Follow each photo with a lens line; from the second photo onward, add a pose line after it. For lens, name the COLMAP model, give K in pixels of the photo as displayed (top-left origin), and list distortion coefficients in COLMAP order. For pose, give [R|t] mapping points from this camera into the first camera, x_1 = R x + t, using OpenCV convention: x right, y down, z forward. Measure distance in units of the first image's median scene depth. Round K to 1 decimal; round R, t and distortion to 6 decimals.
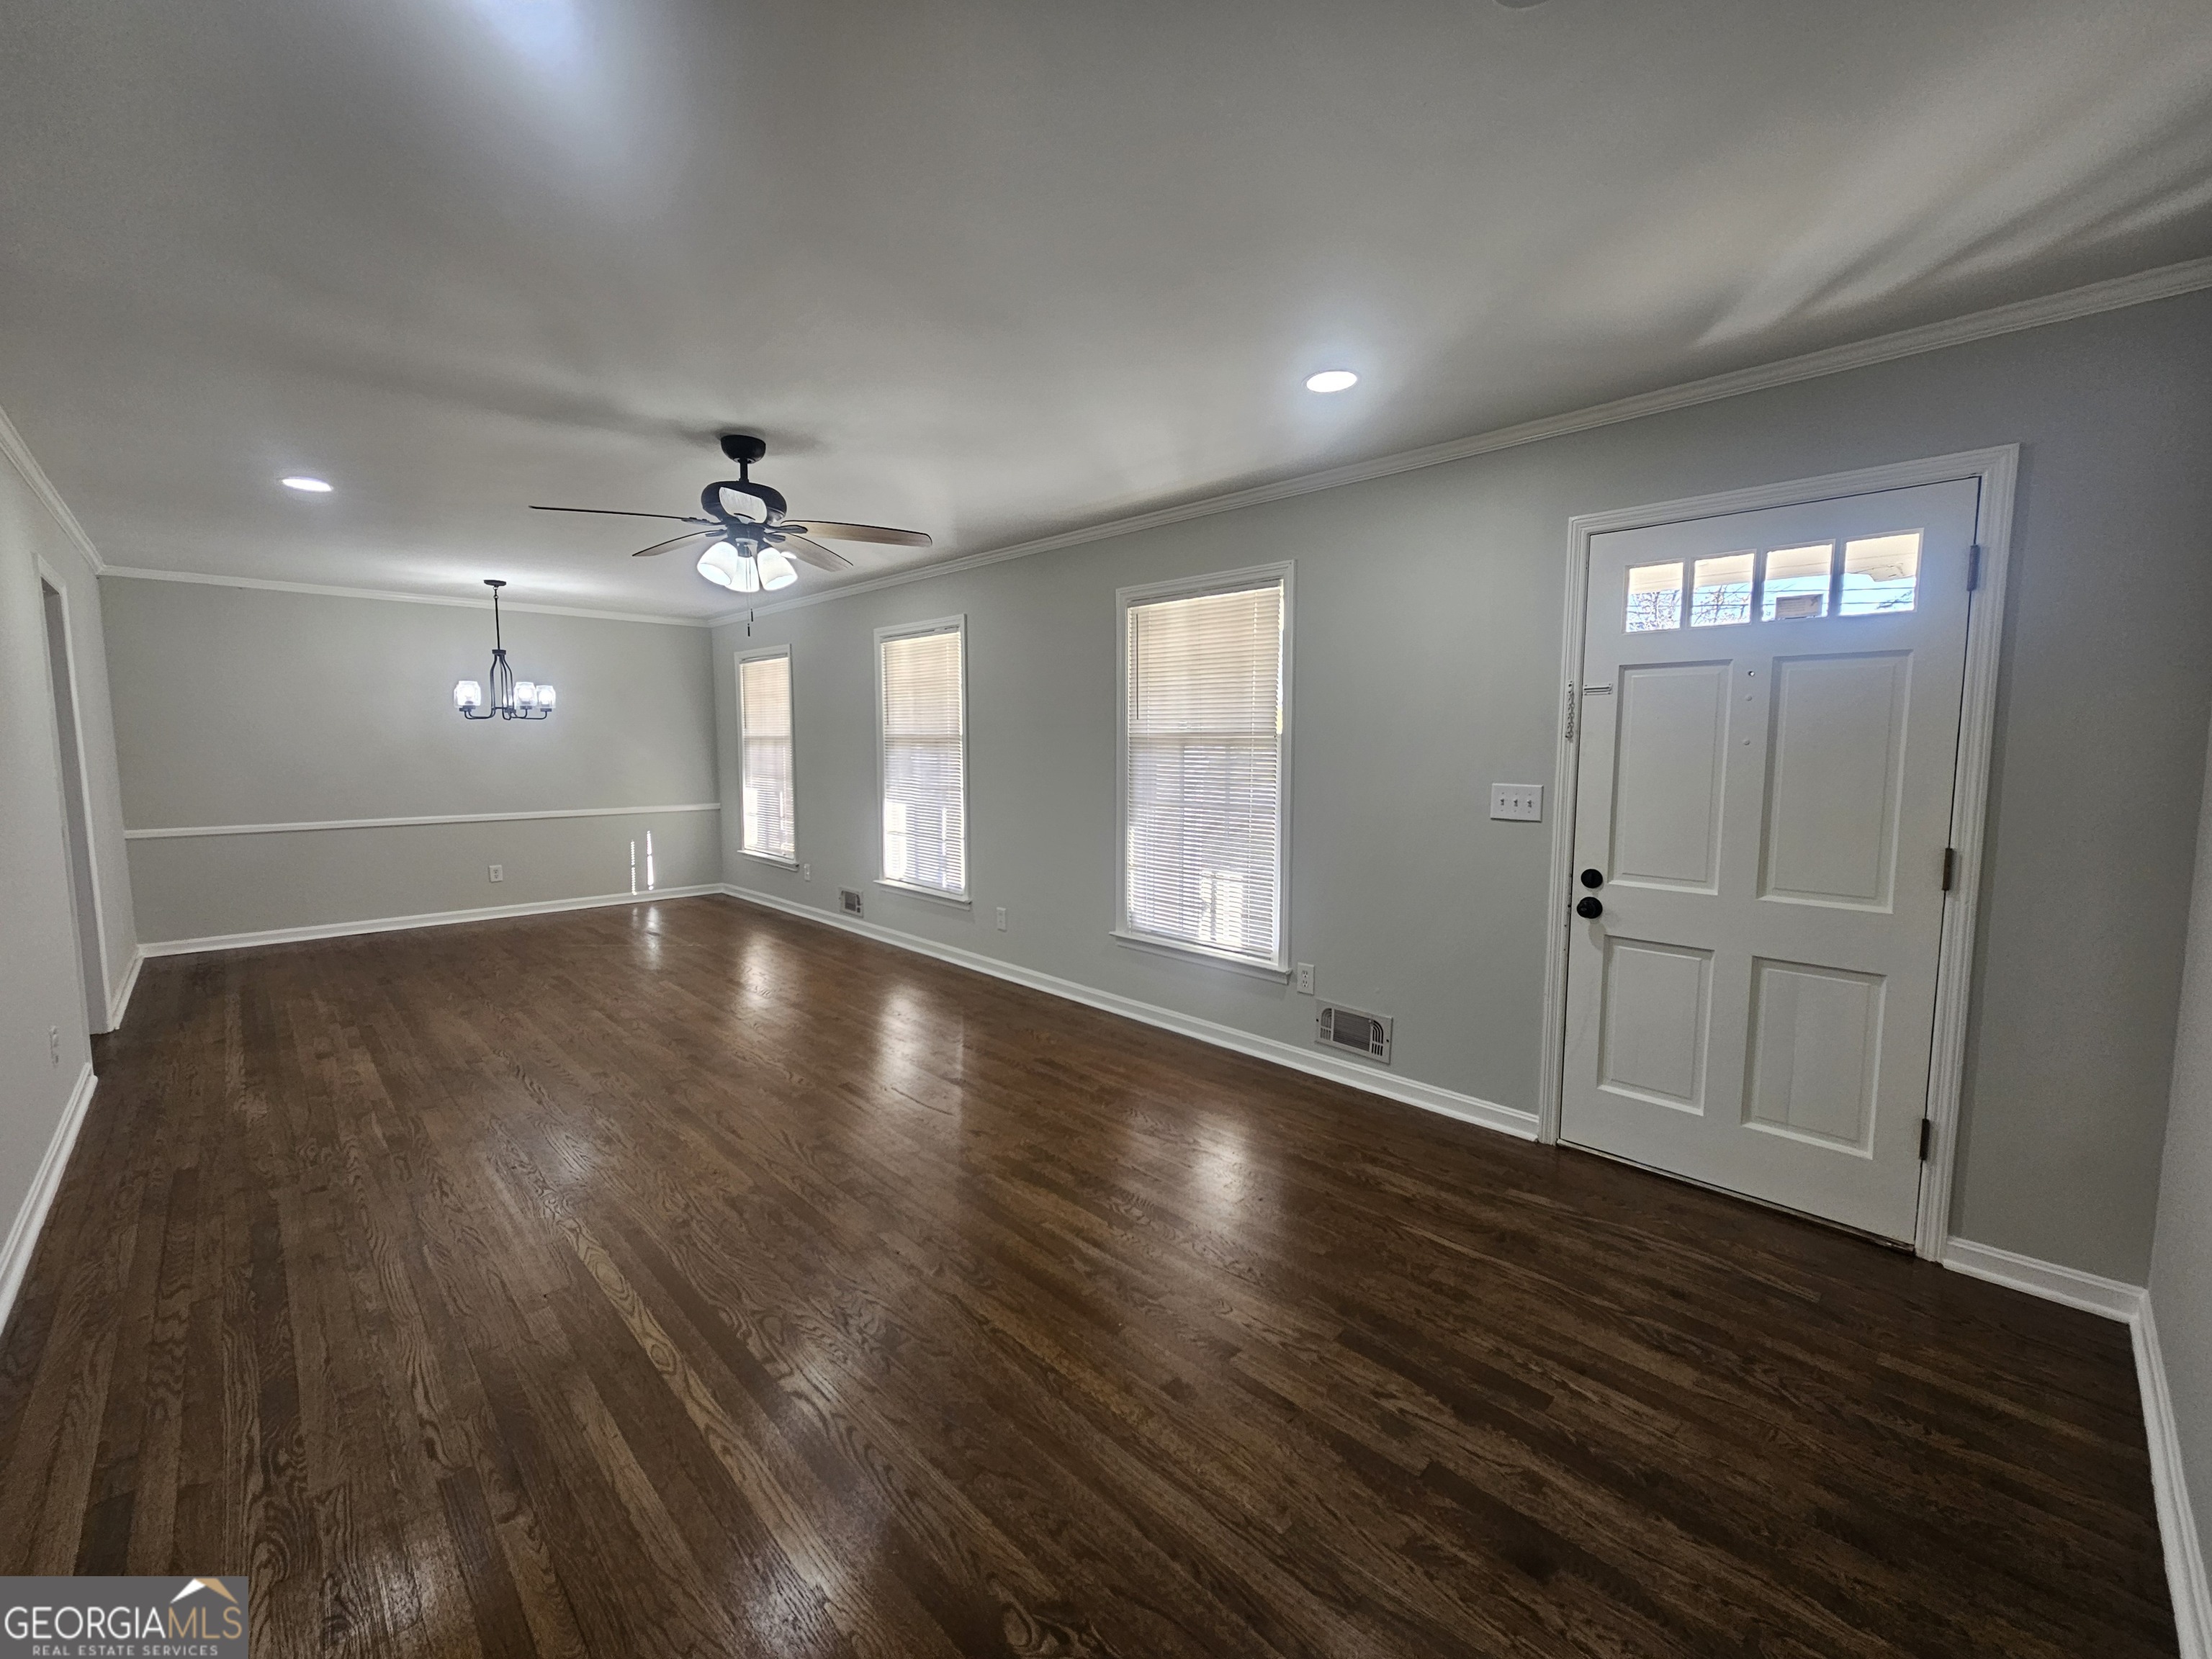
lens RADIAL K [[906.2, 0, 1095.7], [0, 906.2, 817.8], [0, 0, 1]] dist [-0.003669, 0.001071]
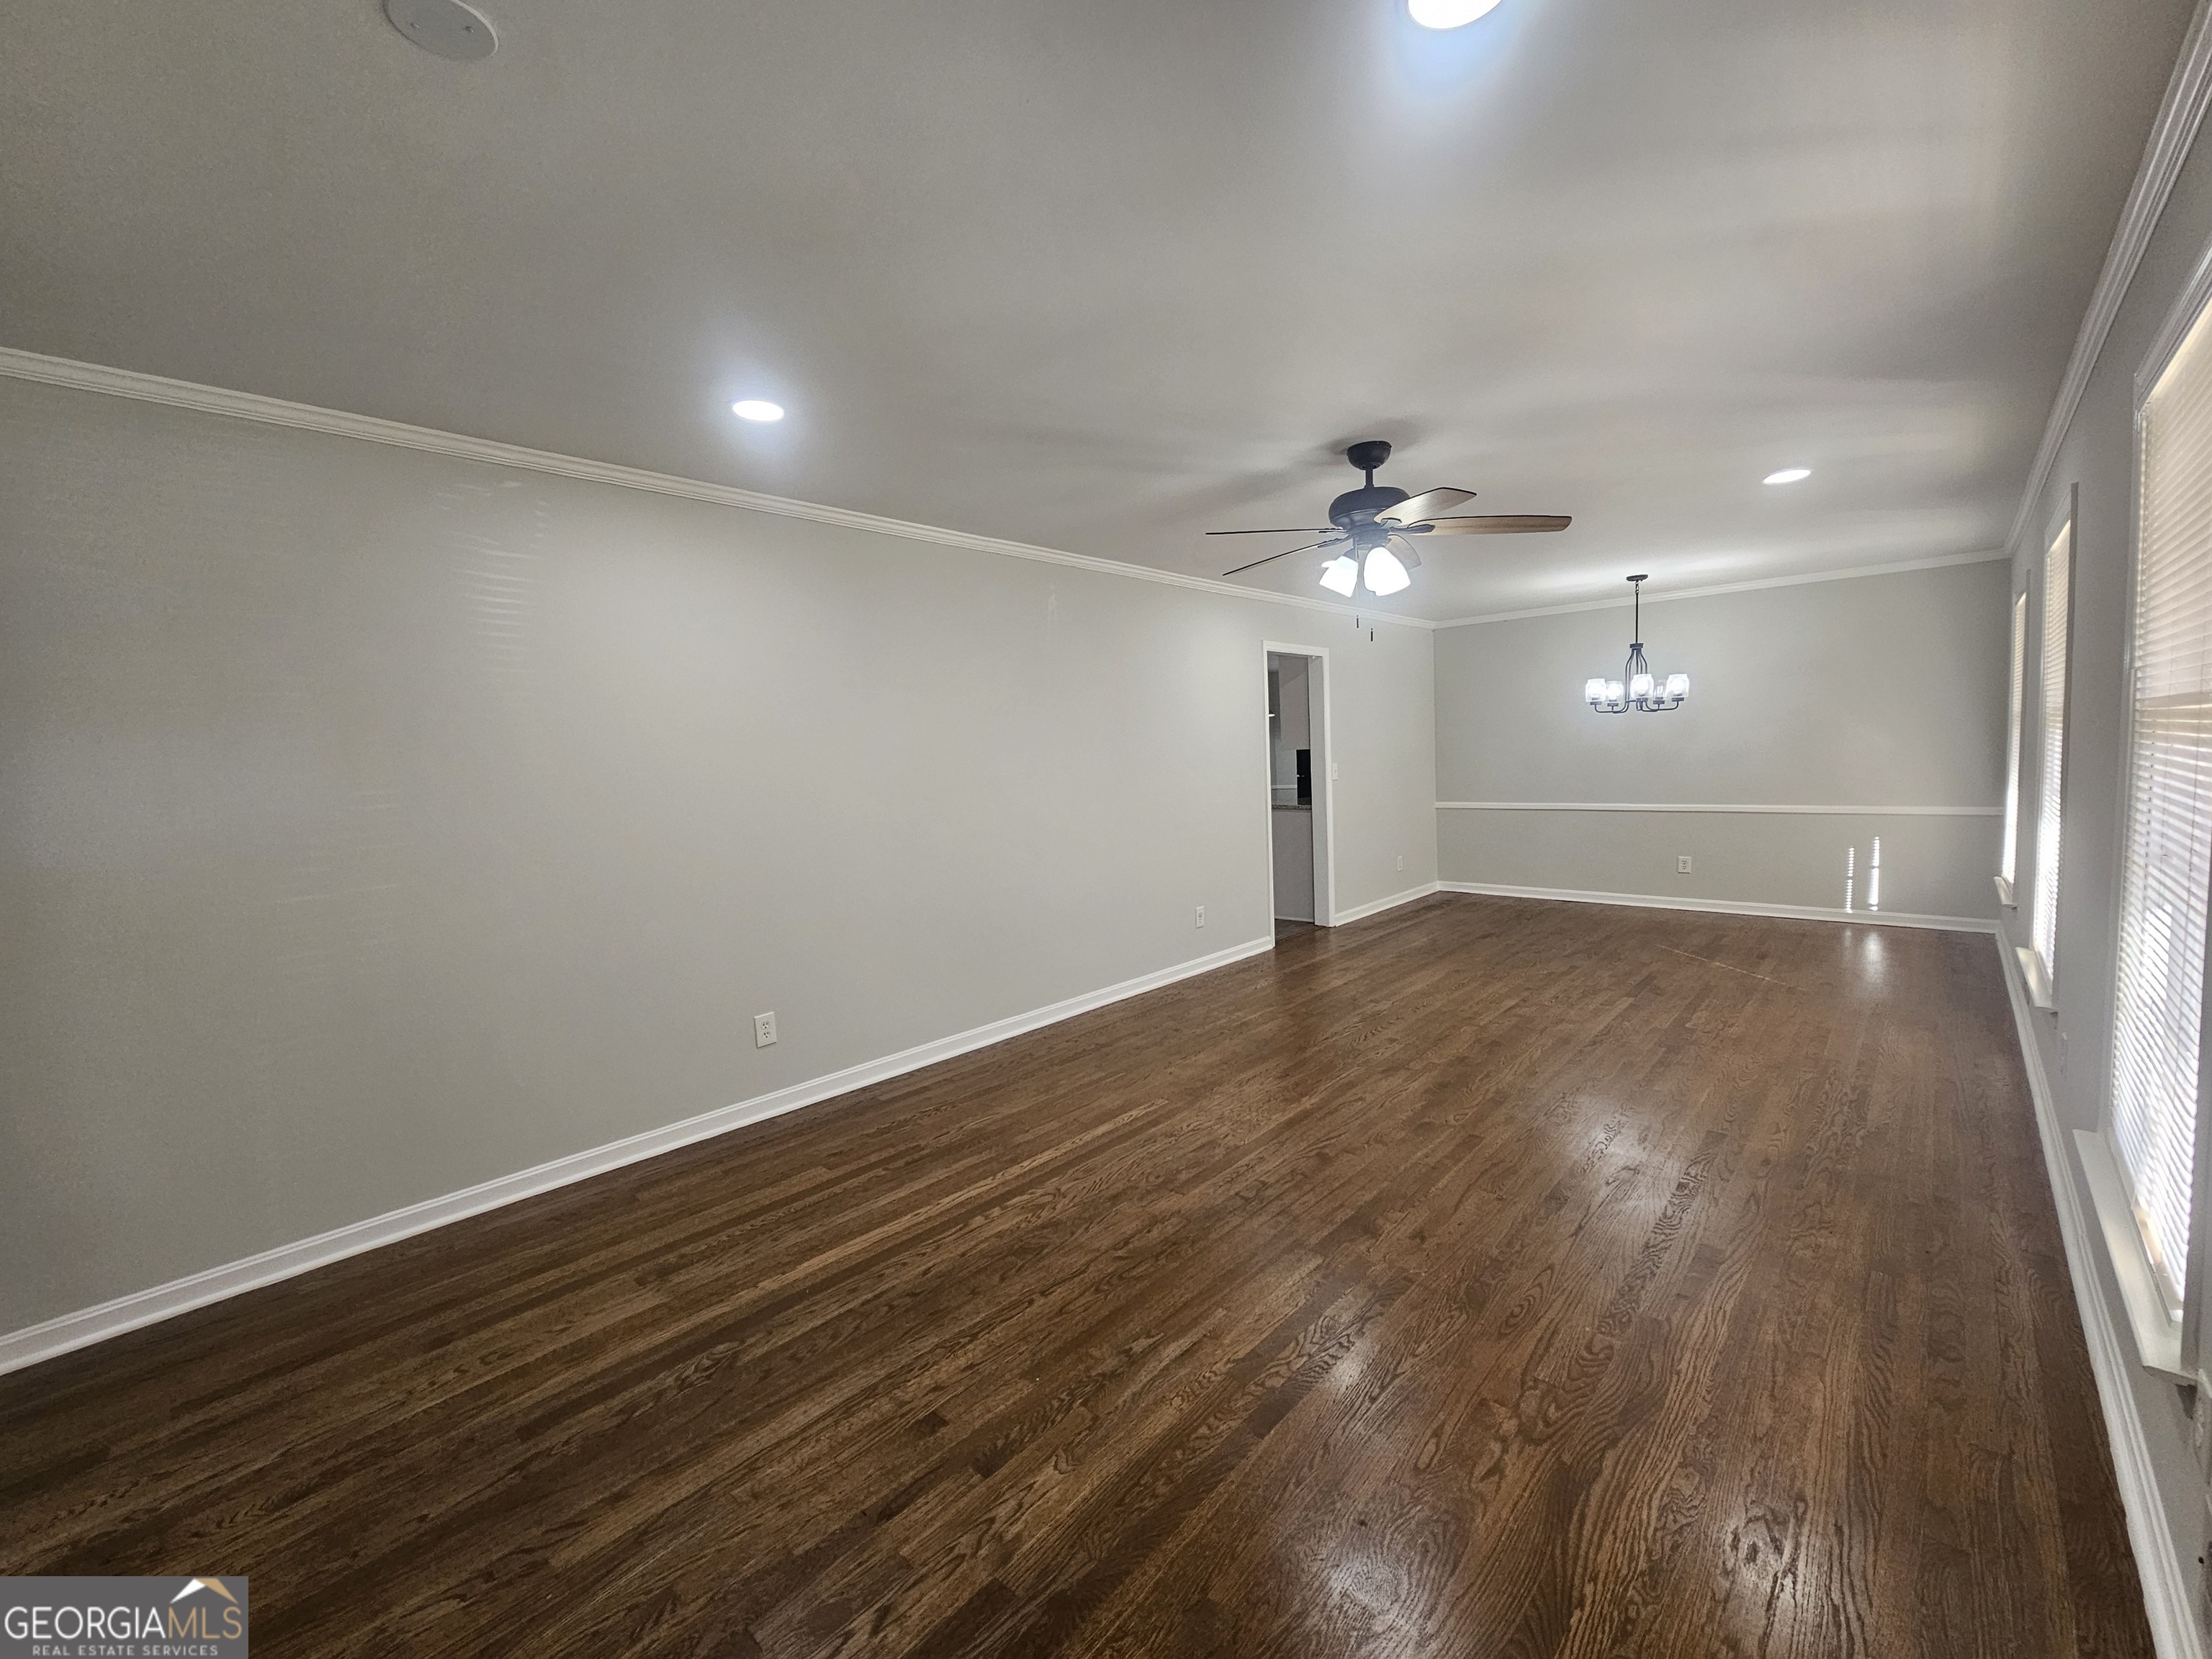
lens RADIAL K [[906.2, 0, 1107.0], [0, 906.2, 814.2], [0, 0, 1]] dist [-0.003669, 0.001071]
pose [[0.057015, 0.067543, -0.996086, 0.621904], [-0.046541, 0.996804, 0.064928, -0.061409], [0.997288, 0.042657, 0.059977, 0.661611]]
